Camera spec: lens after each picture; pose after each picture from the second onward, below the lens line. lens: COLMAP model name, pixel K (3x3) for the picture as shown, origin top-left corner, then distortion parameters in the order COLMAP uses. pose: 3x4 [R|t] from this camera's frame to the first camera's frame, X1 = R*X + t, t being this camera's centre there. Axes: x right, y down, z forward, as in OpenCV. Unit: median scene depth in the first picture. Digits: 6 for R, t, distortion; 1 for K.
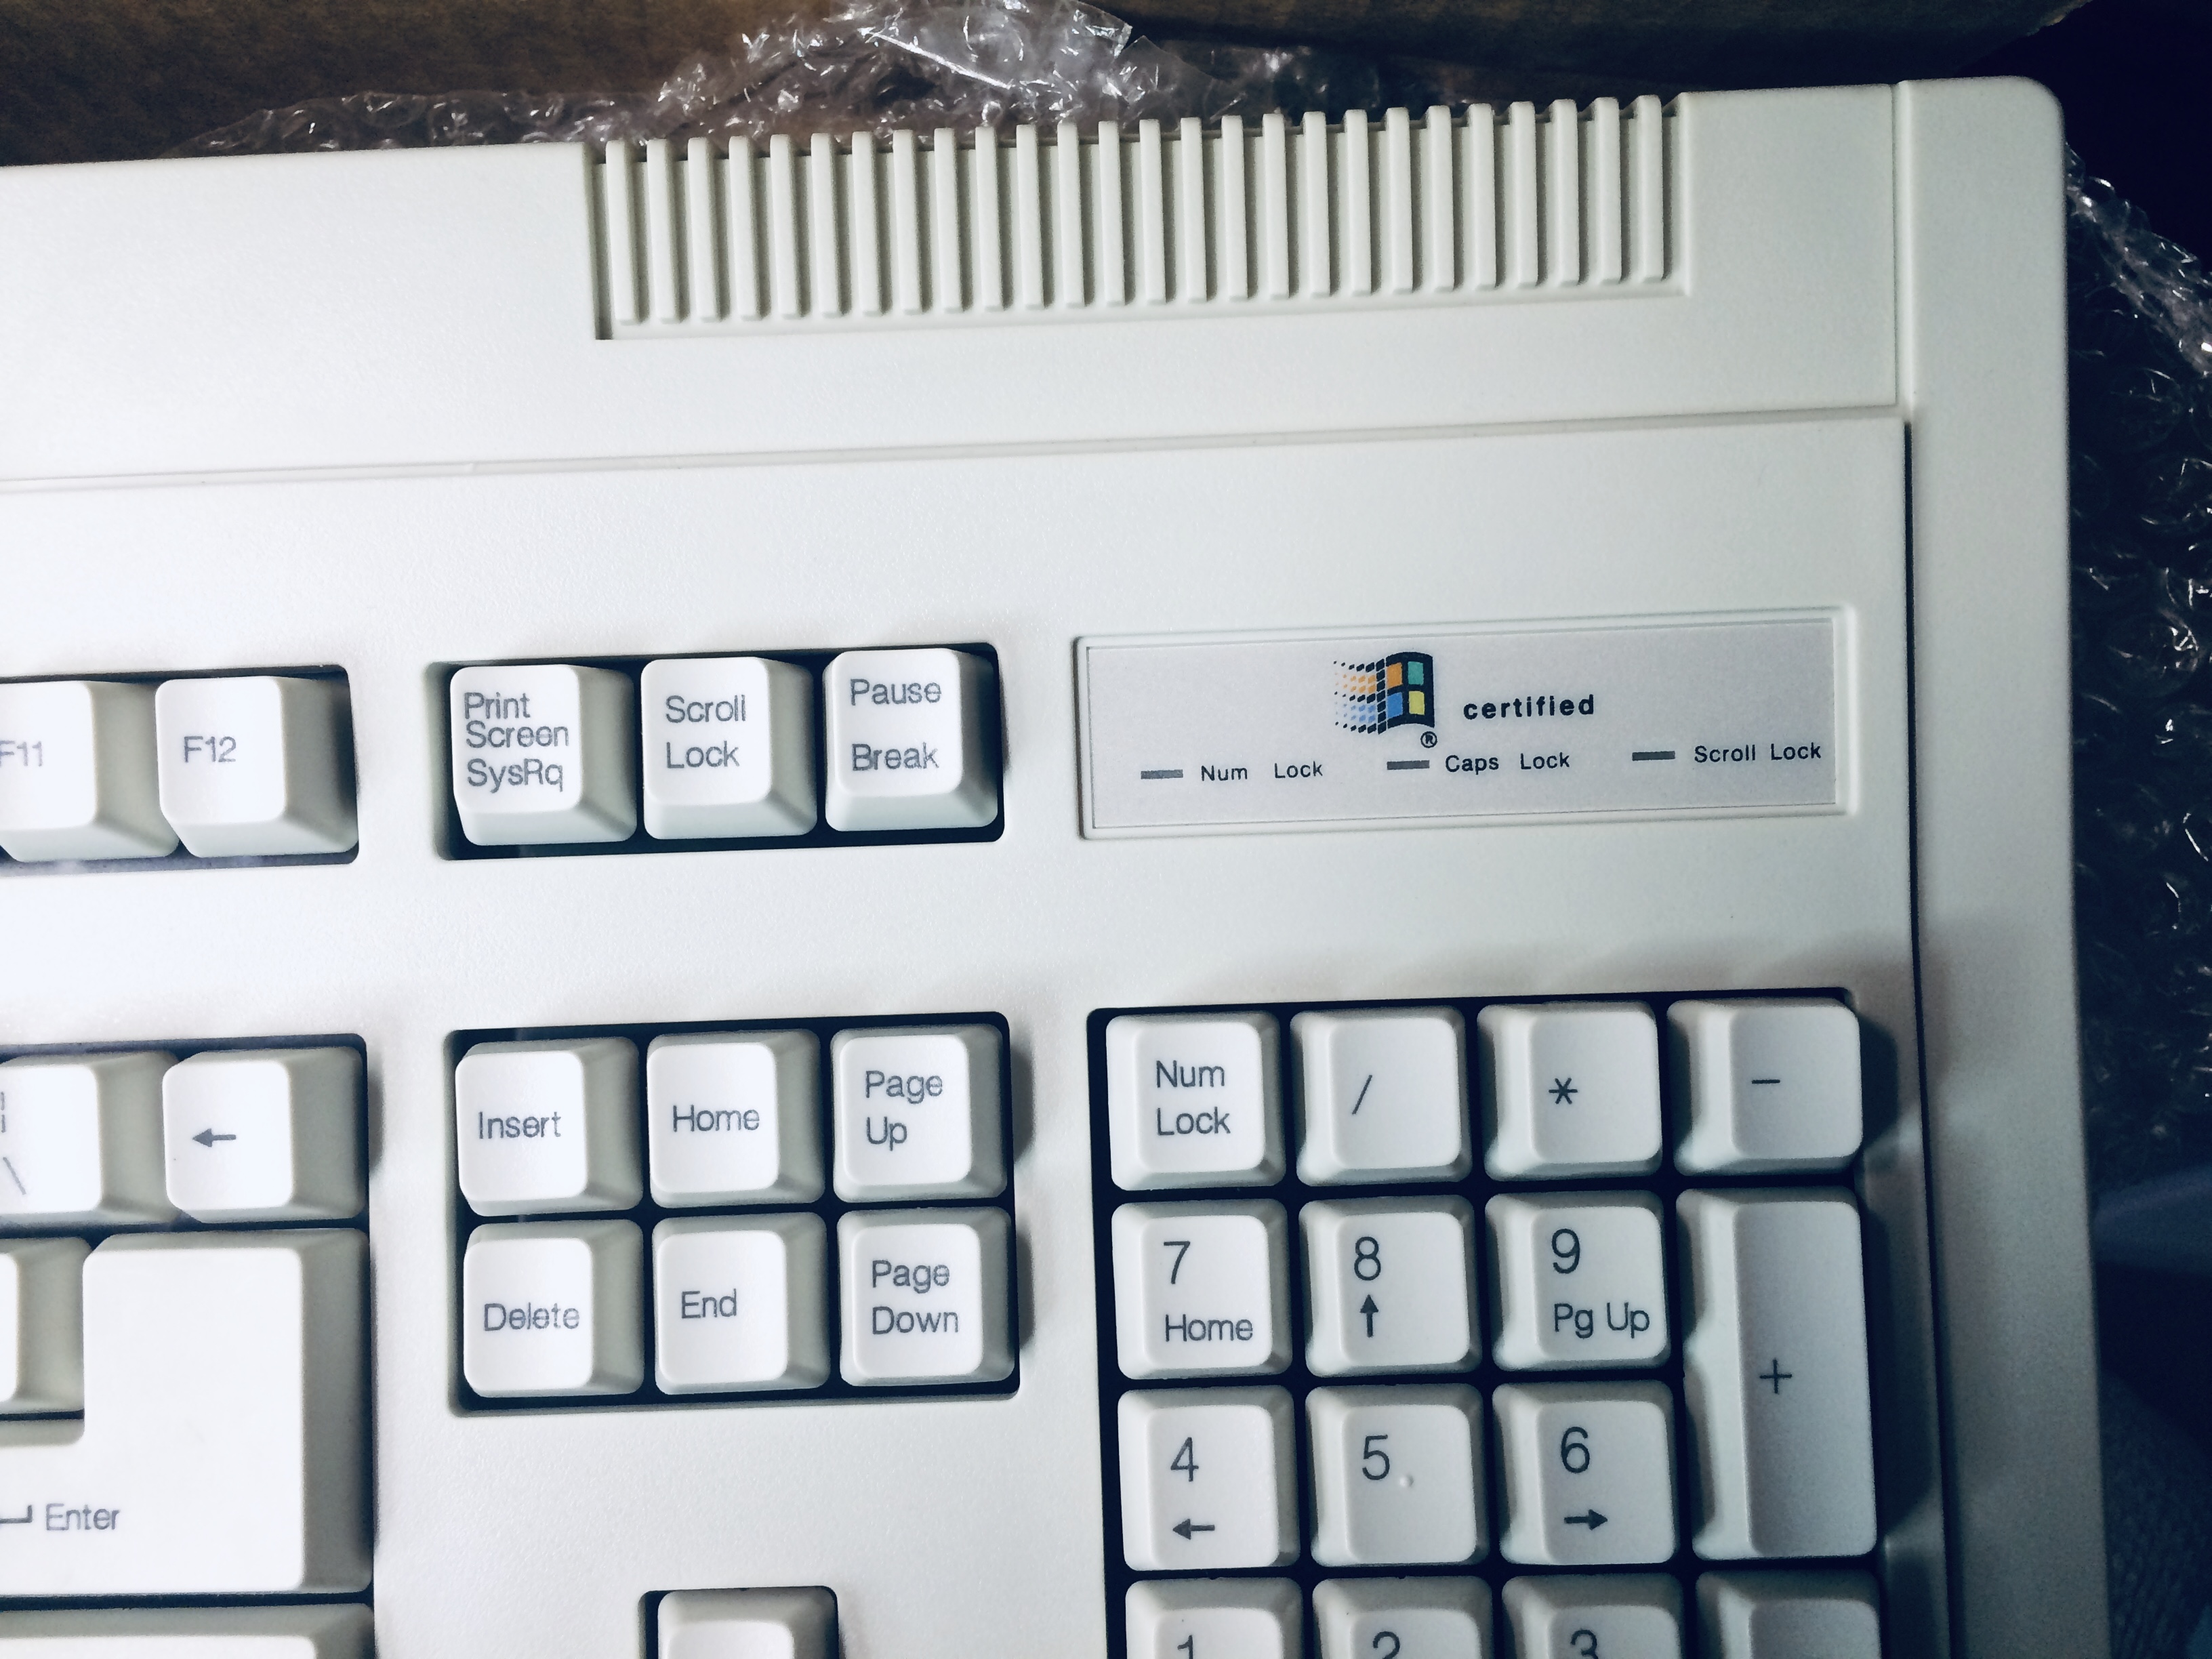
lens RADIAL K [[1858.0, 0, 1106.0], [0, 1858.0, 829.5], [0, 0, 1]] dist [0.017811, 0.002958]
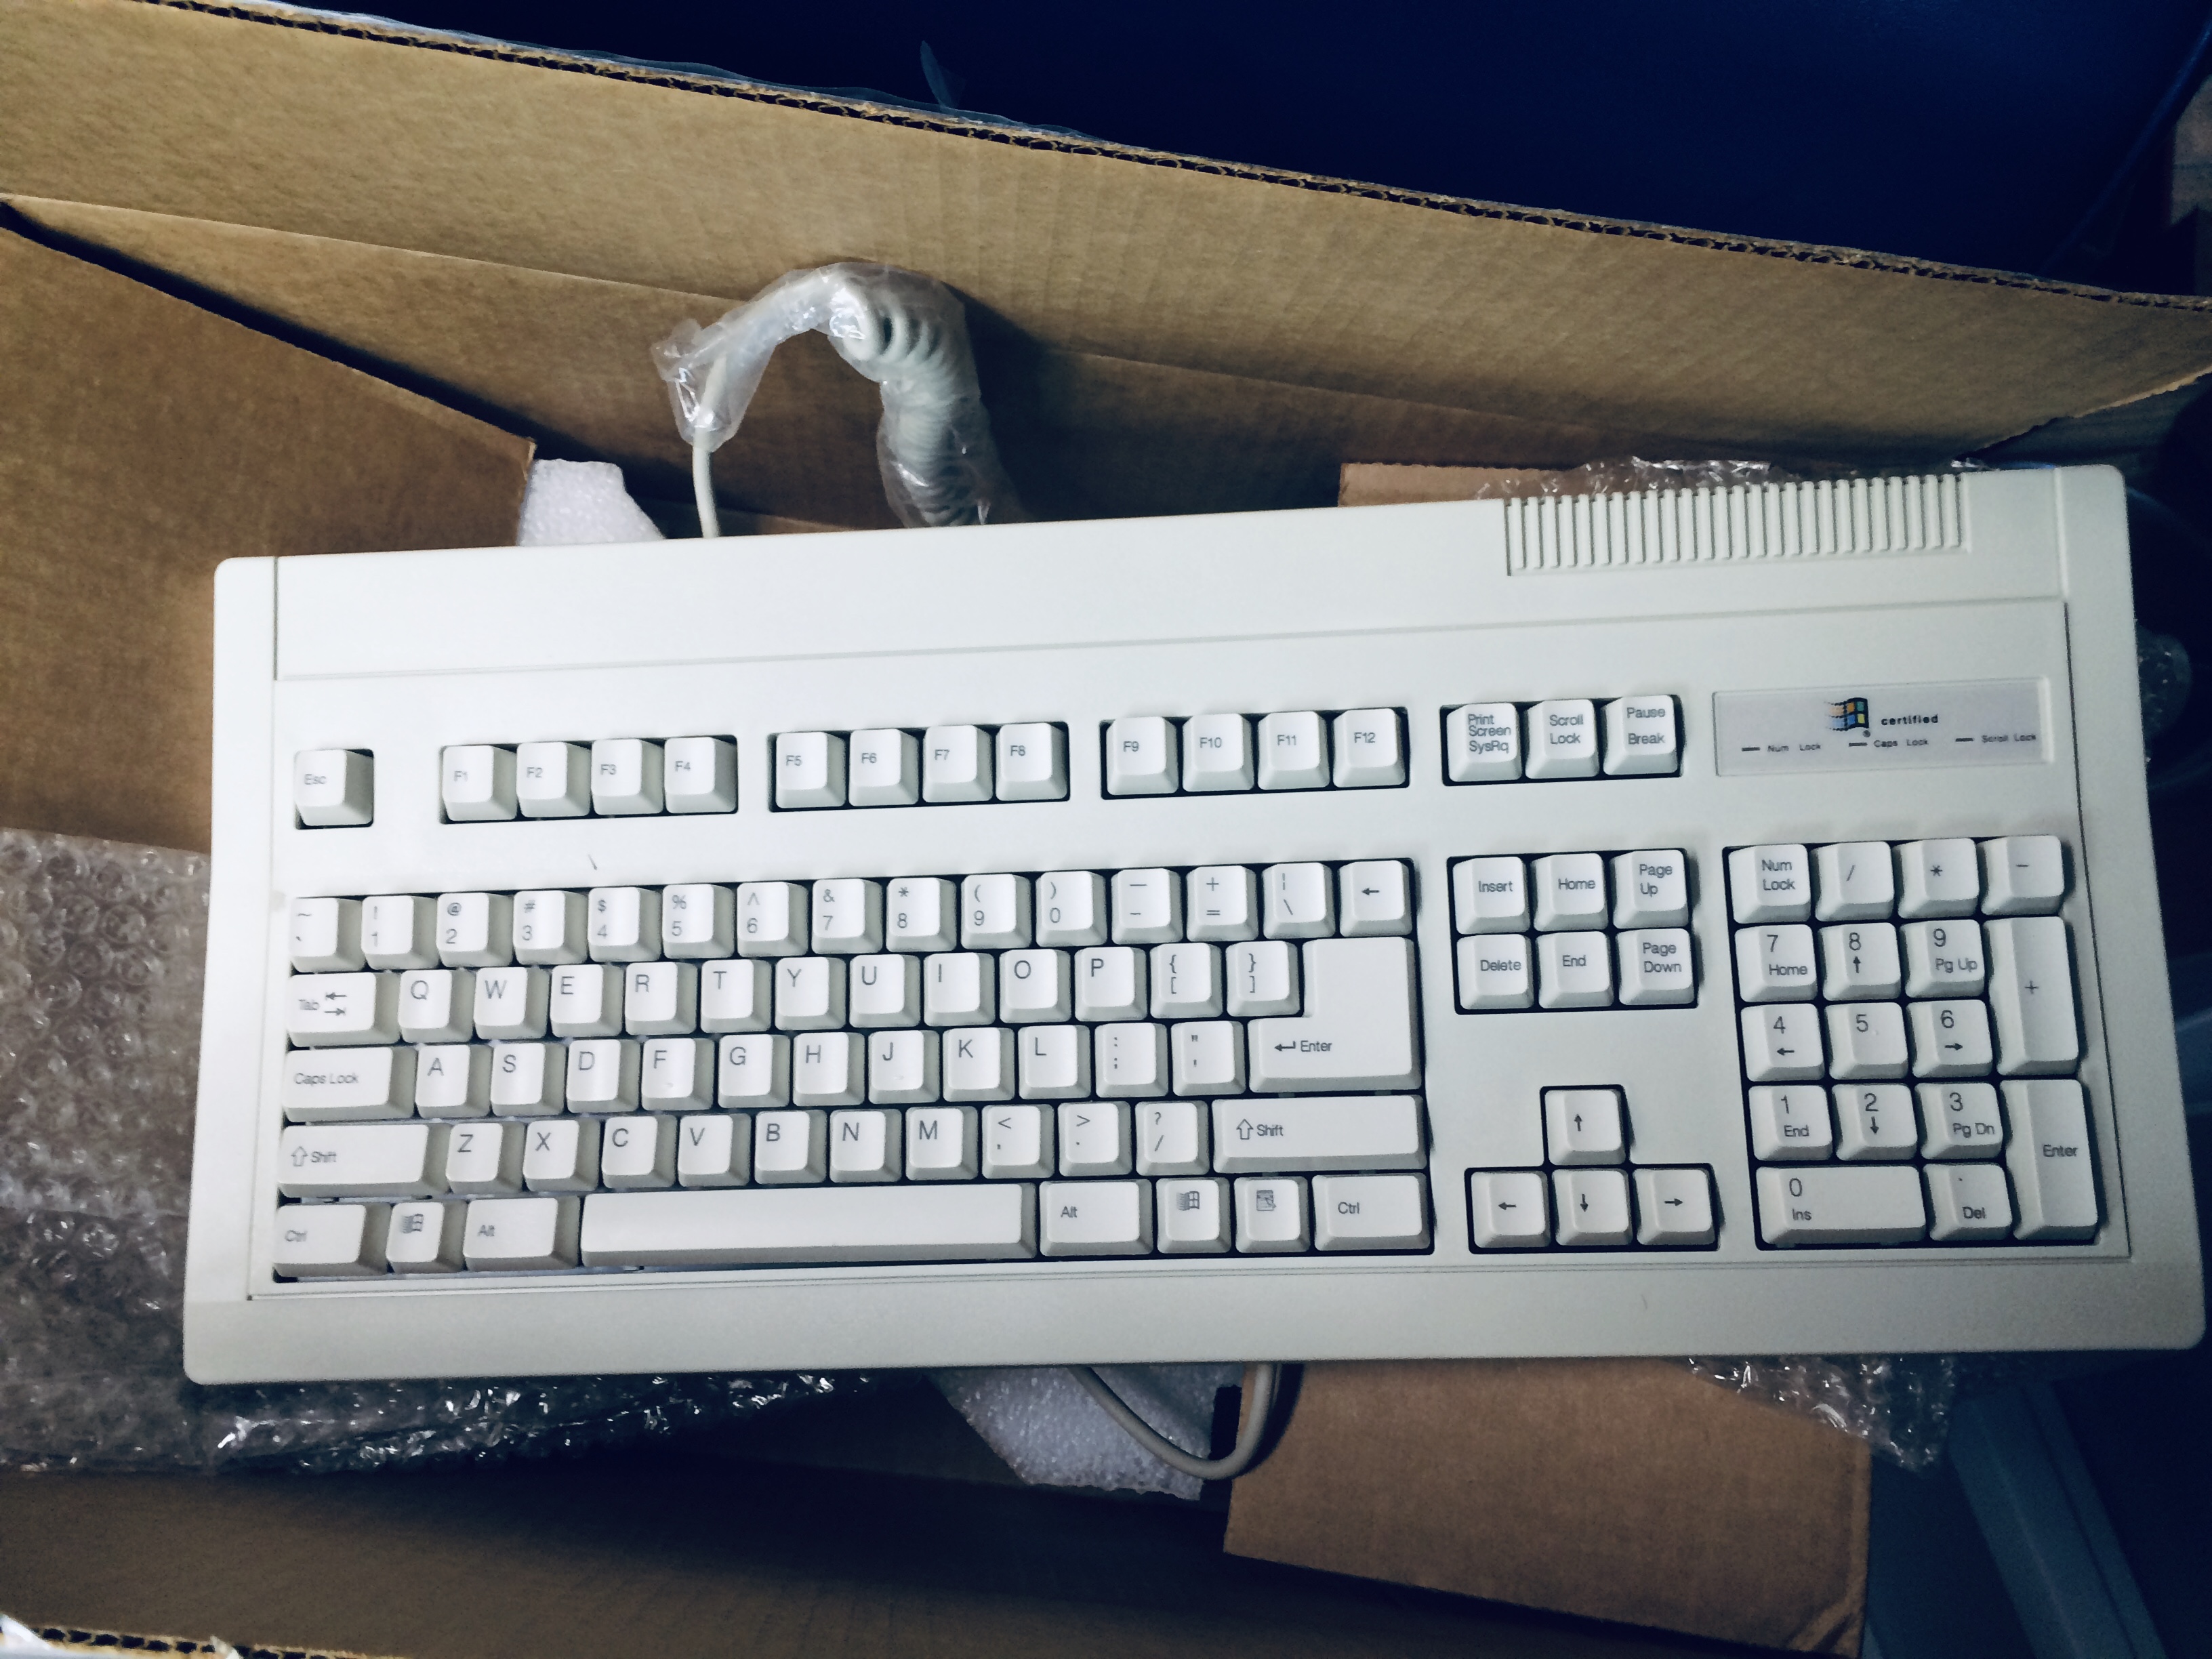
lens RADIAL K [[1869.6, 0, 1106.0], [0, 1869.6, 829.5], [0, 0, 1]] dist [0.089893, -0.194612]
pose [[0.997854, -0.000382, -0.065481, -0.661283], [-0.007449, 0.992829, -0.119309, 0.380994], [0.065057, 0.119540, 0.990696, -1.491711]]
